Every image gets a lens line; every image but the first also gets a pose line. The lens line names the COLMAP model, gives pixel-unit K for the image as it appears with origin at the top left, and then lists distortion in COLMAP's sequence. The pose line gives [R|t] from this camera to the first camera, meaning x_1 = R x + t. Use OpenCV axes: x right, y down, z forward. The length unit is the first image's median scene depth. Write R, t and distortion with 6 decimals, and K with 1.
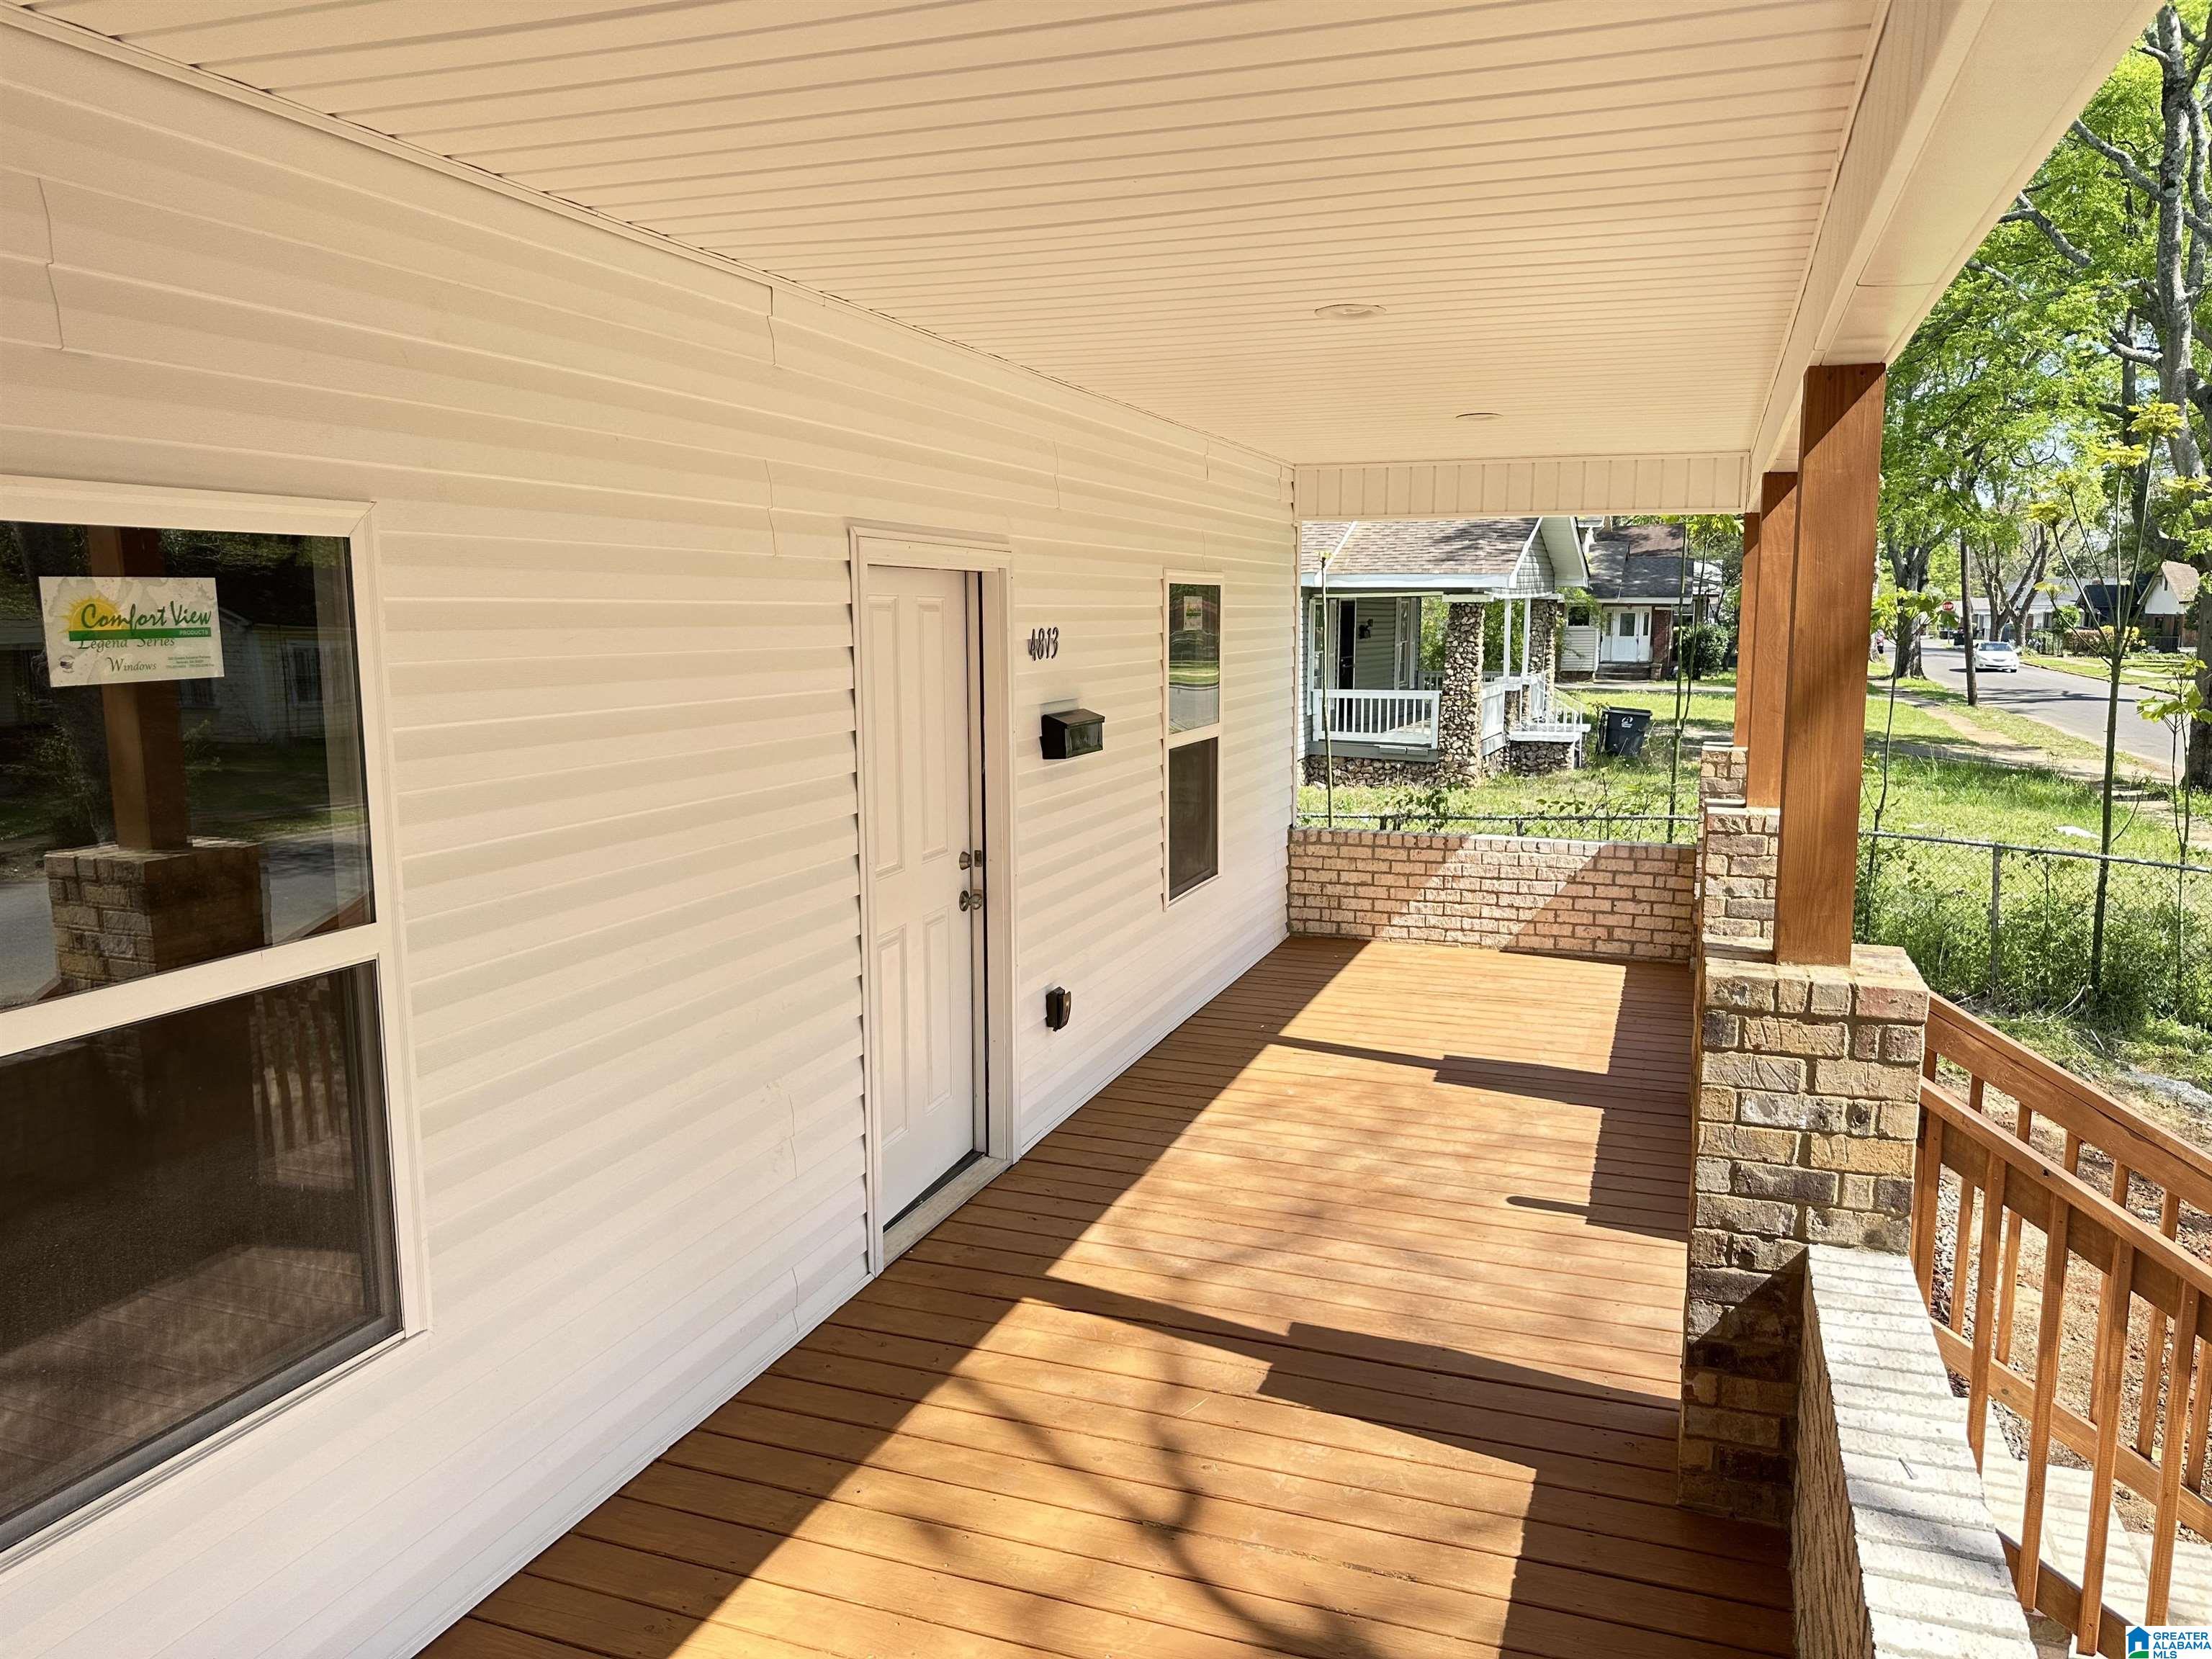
lens RADIAL K [[1545.9, 0, 1104.0], [0, 1545.9, 821.6], [0, 0, 1]] dist [0.107570, -0.136828]
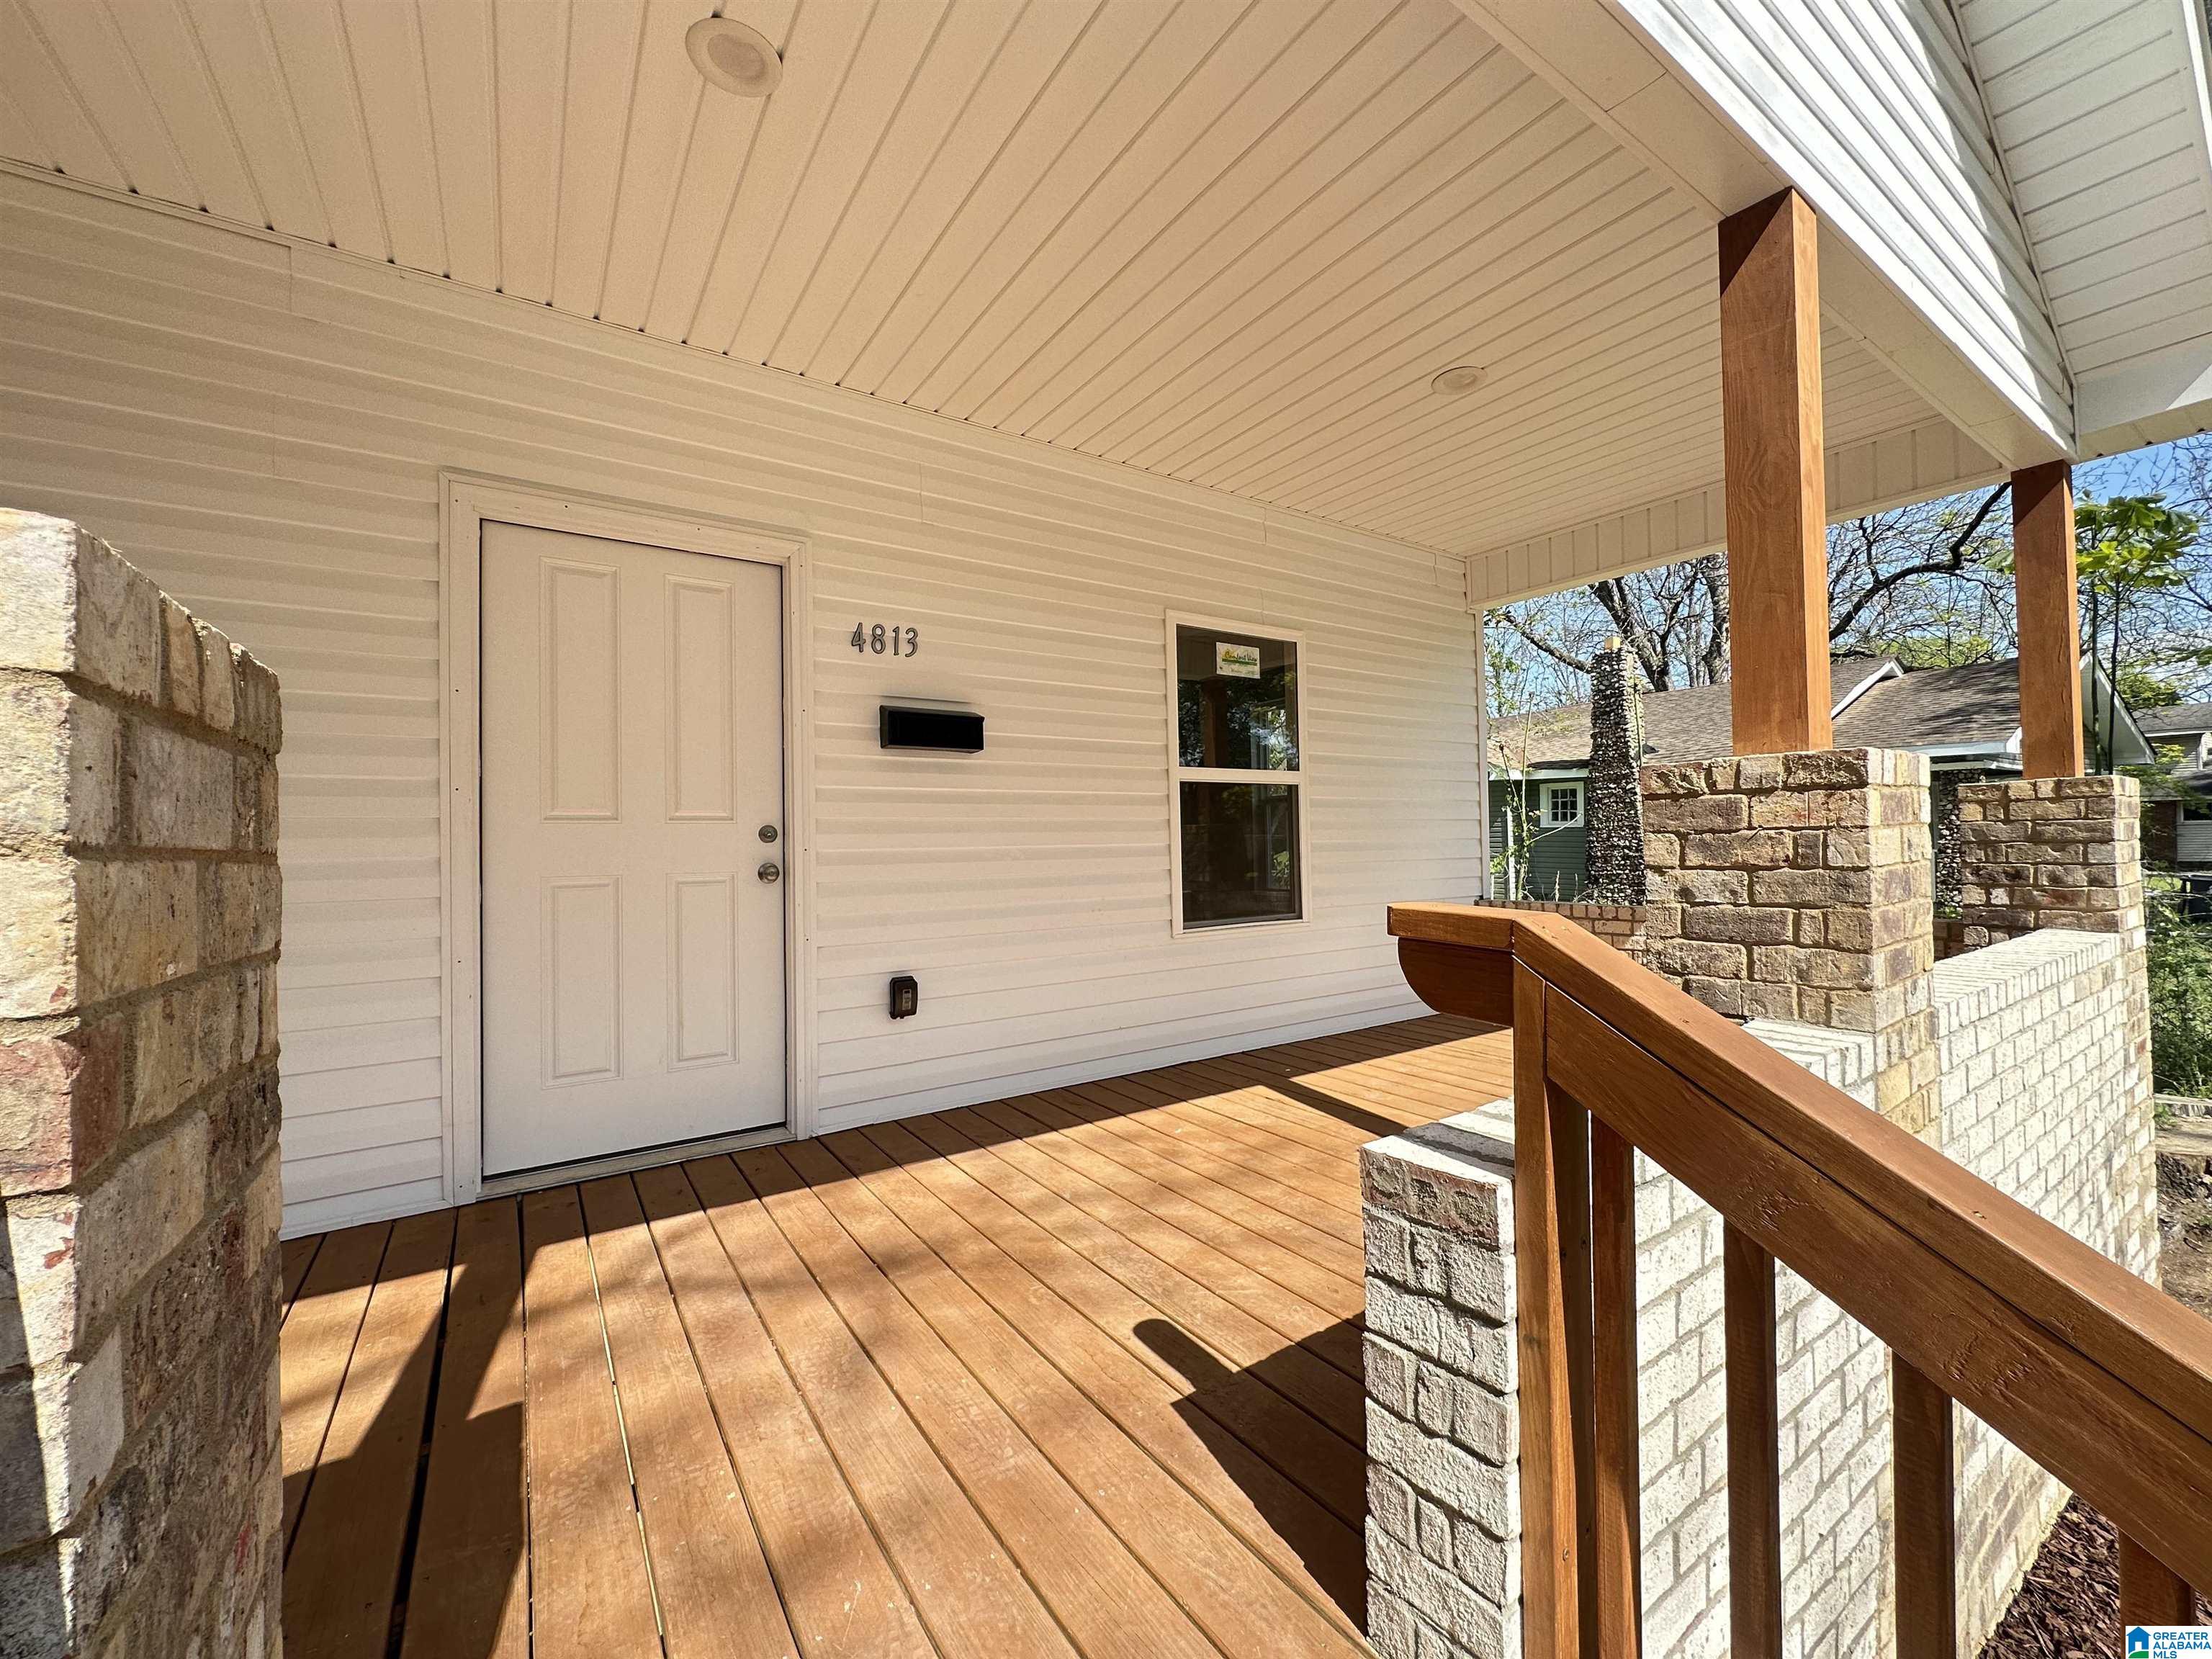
lens RADIAL K [[882.9, 0, 1101.7], [0, 882.9, 832.4], [0, 0, 1]] dist [0.002337, 0.000744]
pose [[0.809303, -0.019358, -0.587072, 0.418900], [-0.066741, 0.989954, -0.124648, 0.078575], [0.583588, 0.140060, 0.799880, 0.599663]]
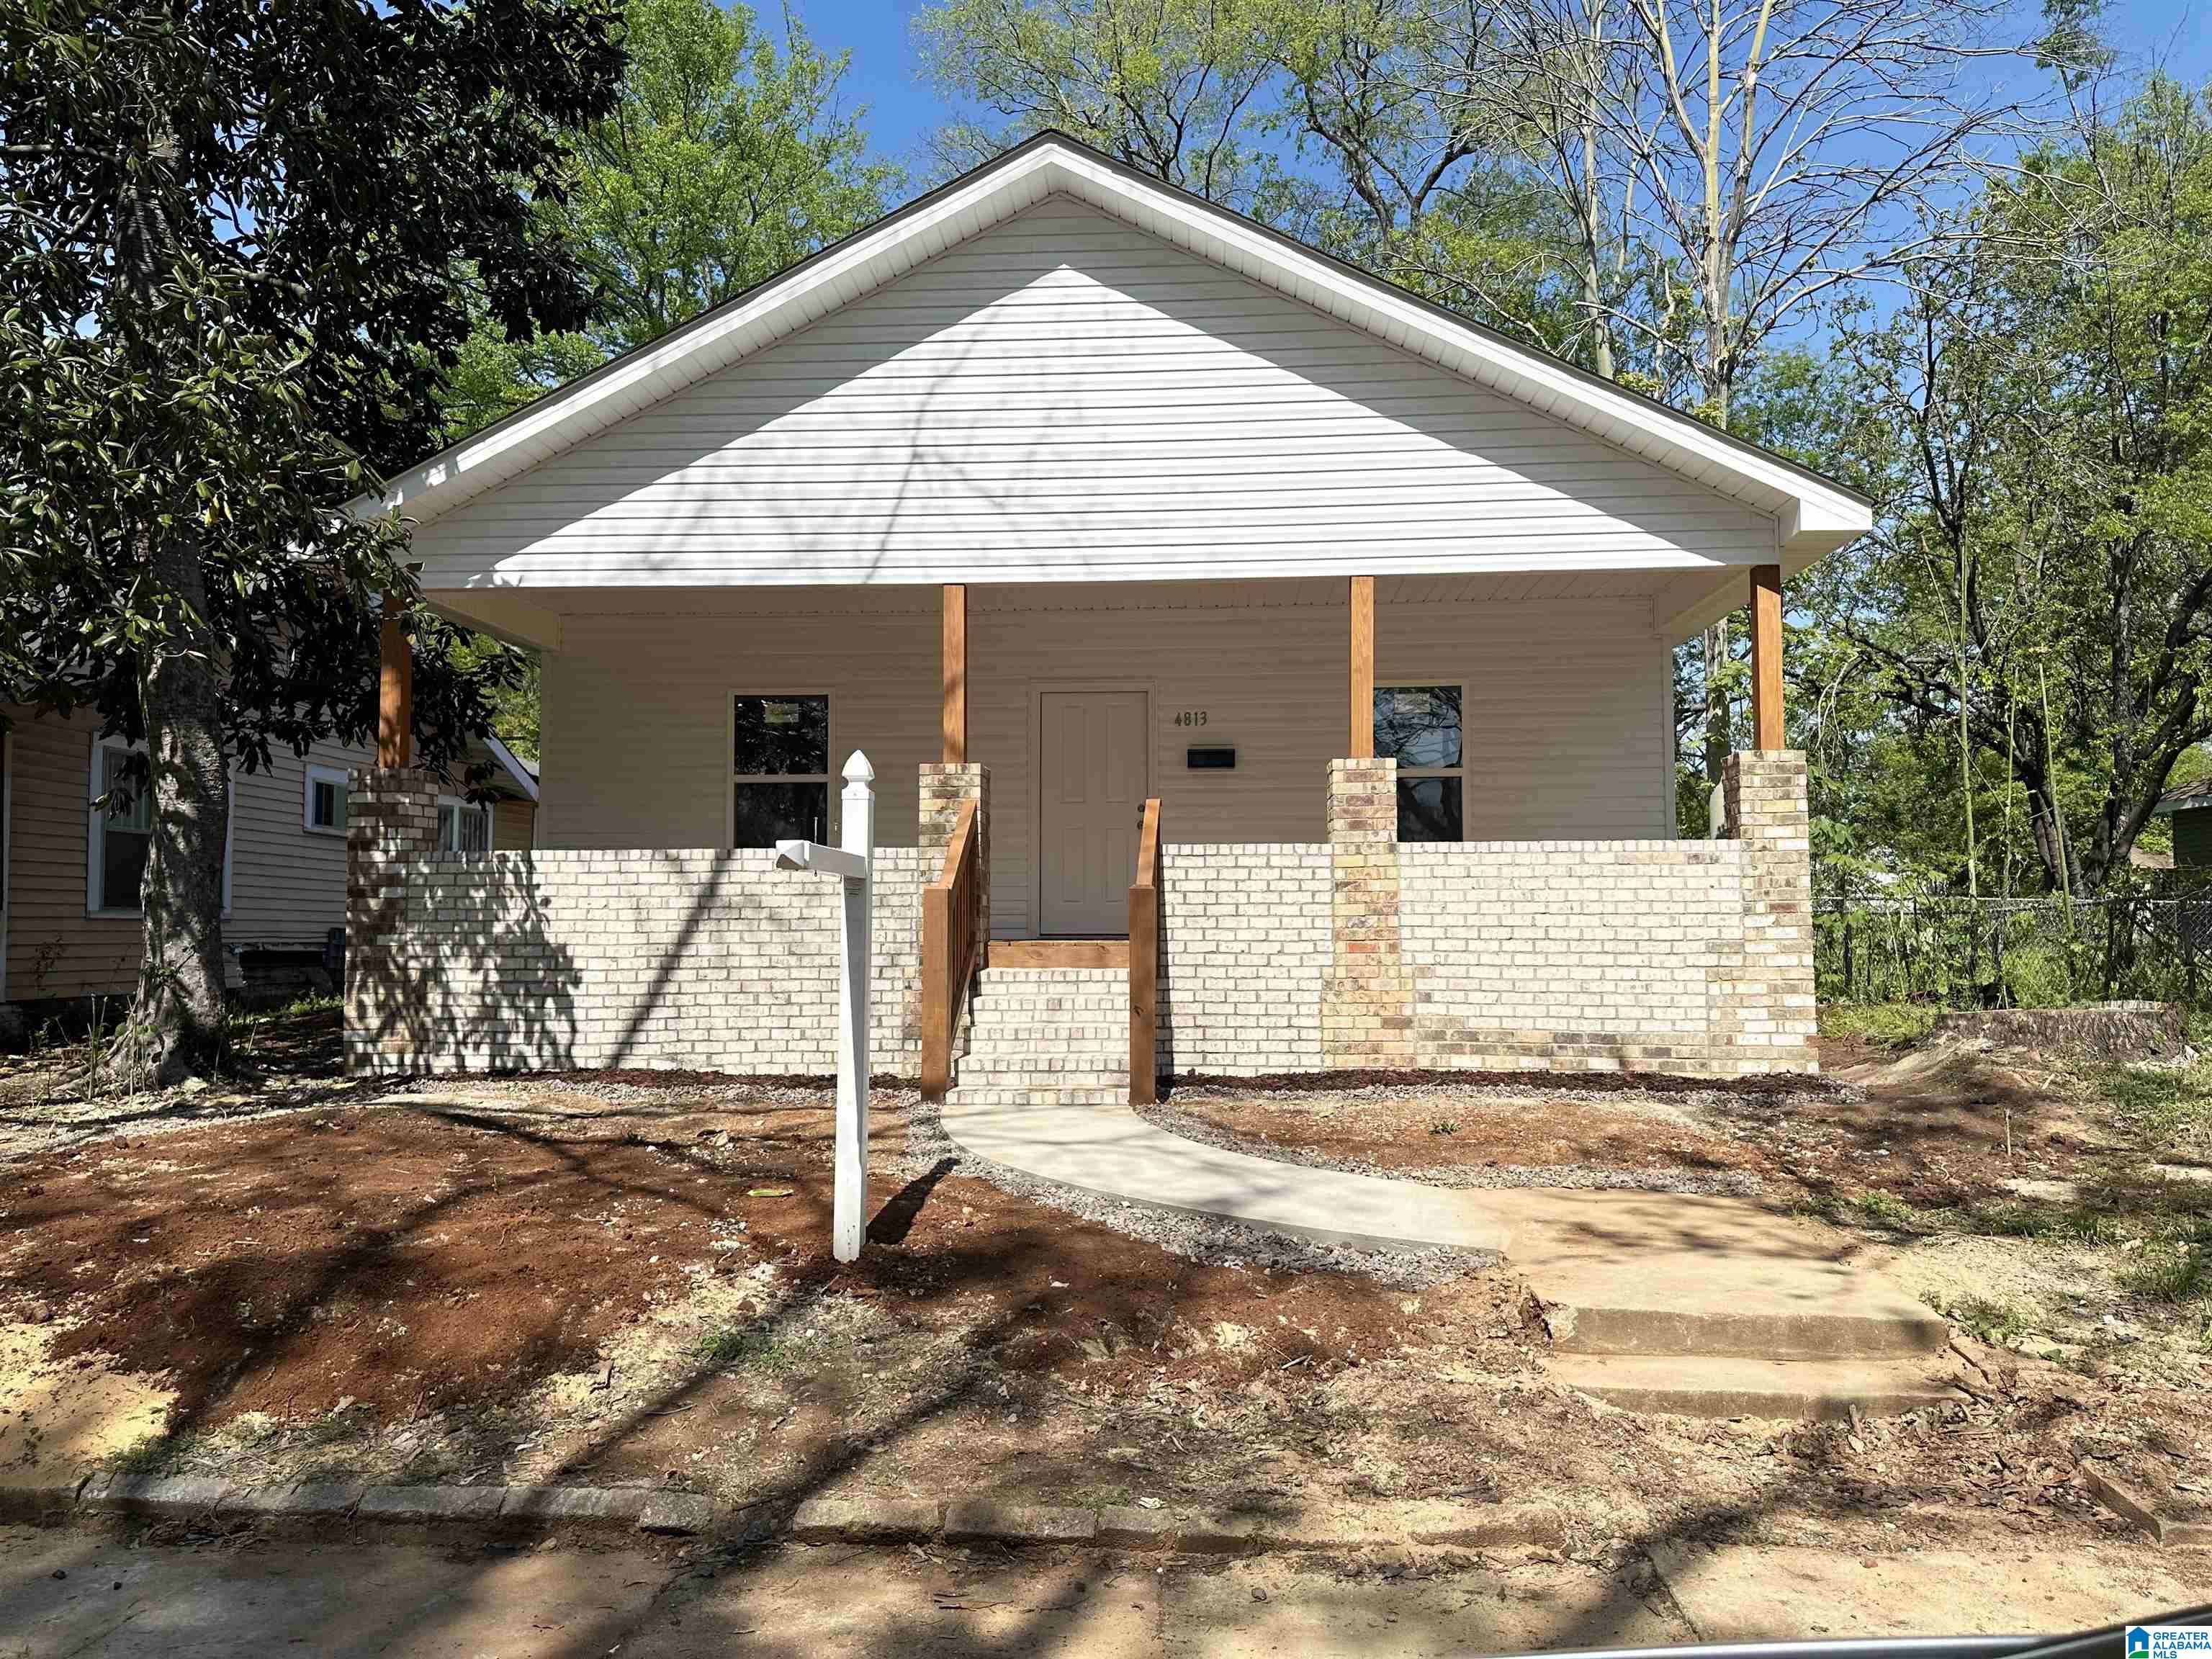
lens RADIAL K [[1545.9, 0, 1104.0], [0, 1545.9, 821.6], [0, 0, 1]] dist [0.107570, -0.136828]
pose [[0.282526, -0.064190, -0.957110, 2.029645], [-0.131967, 0.985671, -0.105060, 0.282346], [0.950139, 0.155989, 0.270007, 0.272828]]
